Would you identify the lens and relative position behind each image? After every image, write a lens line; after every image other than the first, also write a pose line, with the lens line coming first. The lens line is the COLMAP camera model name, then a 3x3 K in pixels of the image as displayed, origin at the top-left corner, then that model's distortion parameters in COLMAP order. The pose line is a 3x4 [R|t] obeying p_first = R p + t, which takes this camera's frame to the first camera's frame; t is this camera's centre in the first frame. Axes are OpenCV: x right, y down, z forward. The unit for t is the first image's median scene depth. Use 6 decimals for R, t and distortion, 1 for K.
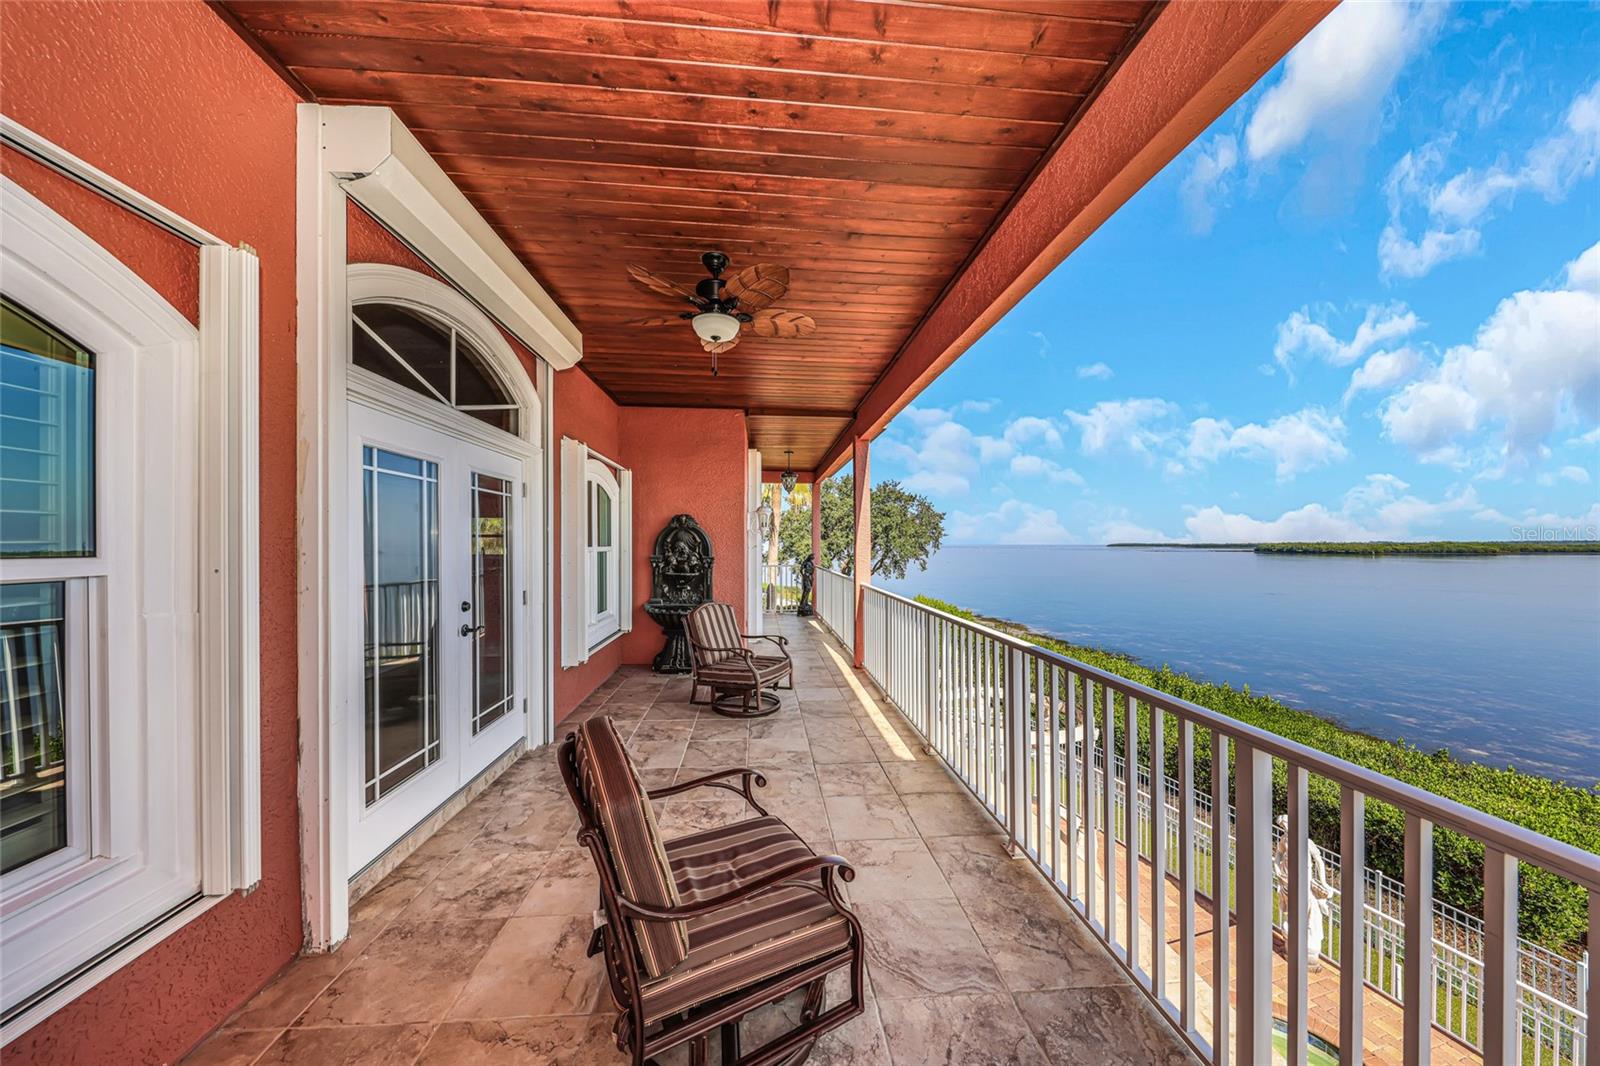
lens RADIAL K [[507.6, 0, 800.4], [0, 507.6, 538.7], [0, 0, 1]] dist [-0.000945, 0.000033]
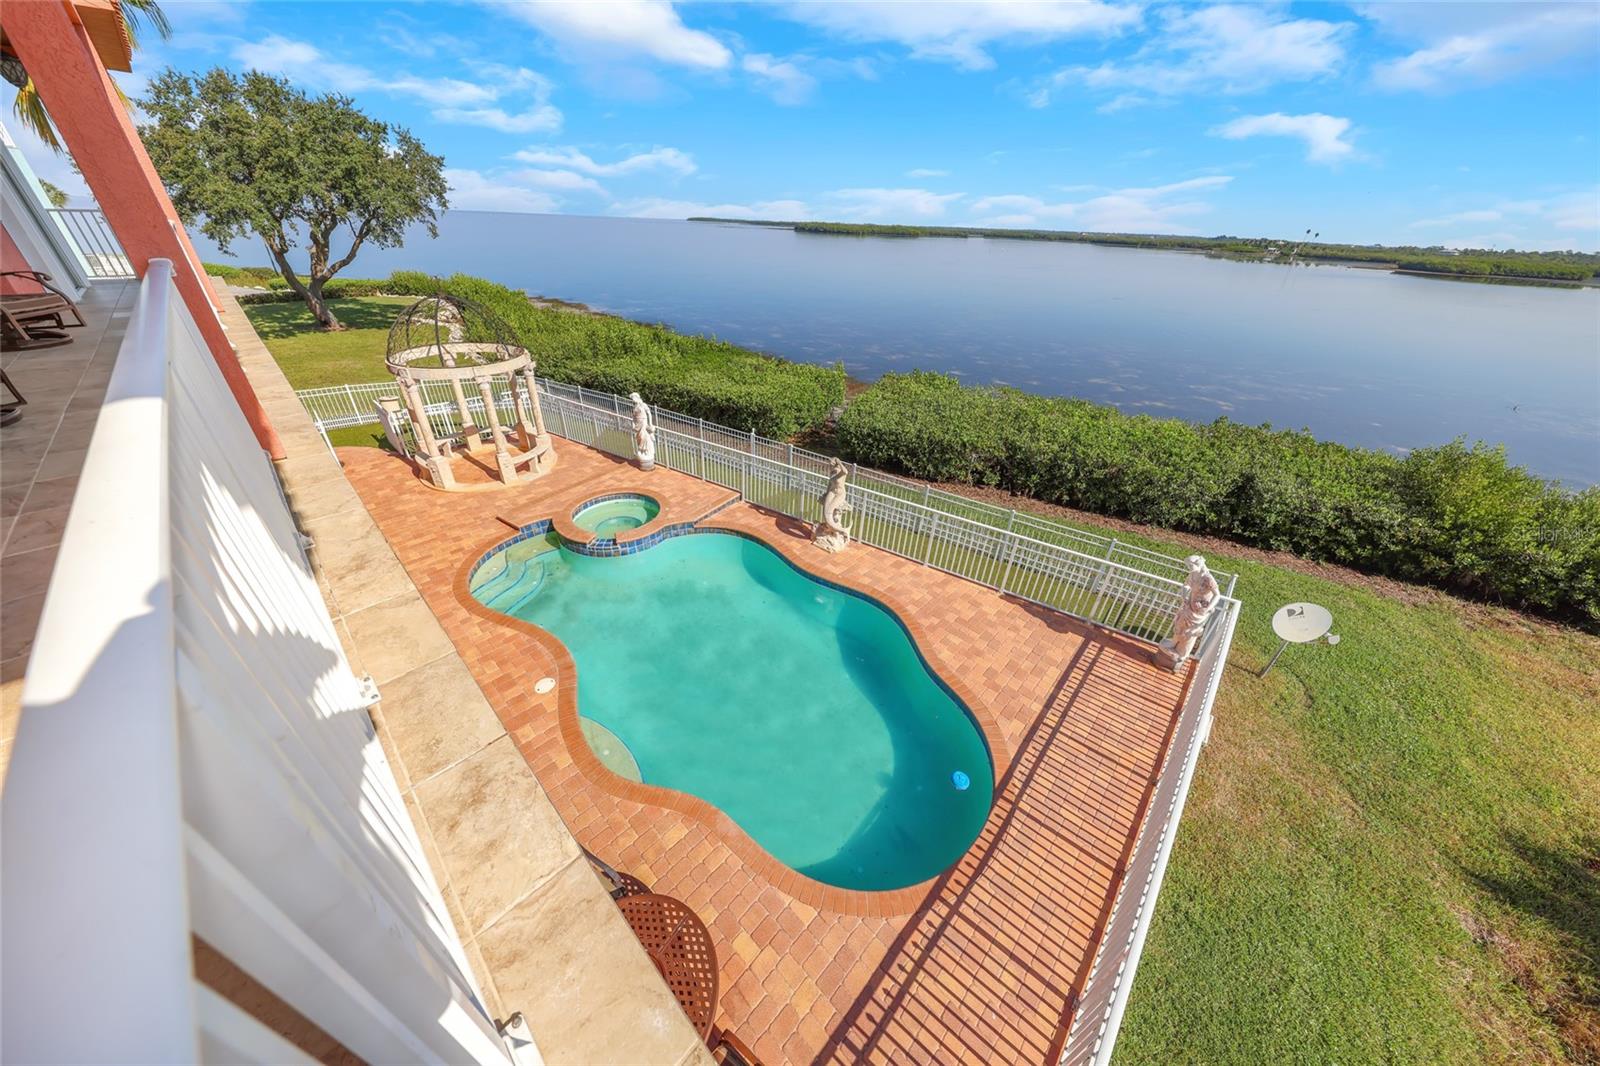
lens RADIAL K [[507.6, 0, 792.1], [0, 507.6, 528.0], [0, 0, 1]] dist [-0.000945, 0.000033]
pose [[0.754419, -0.309518, 0.578836, 0.050968], [-0.051566, 0.851171, 0.522350, 0.002231], [-0.654365, -0.423919, 0.626178, -0.137781]]
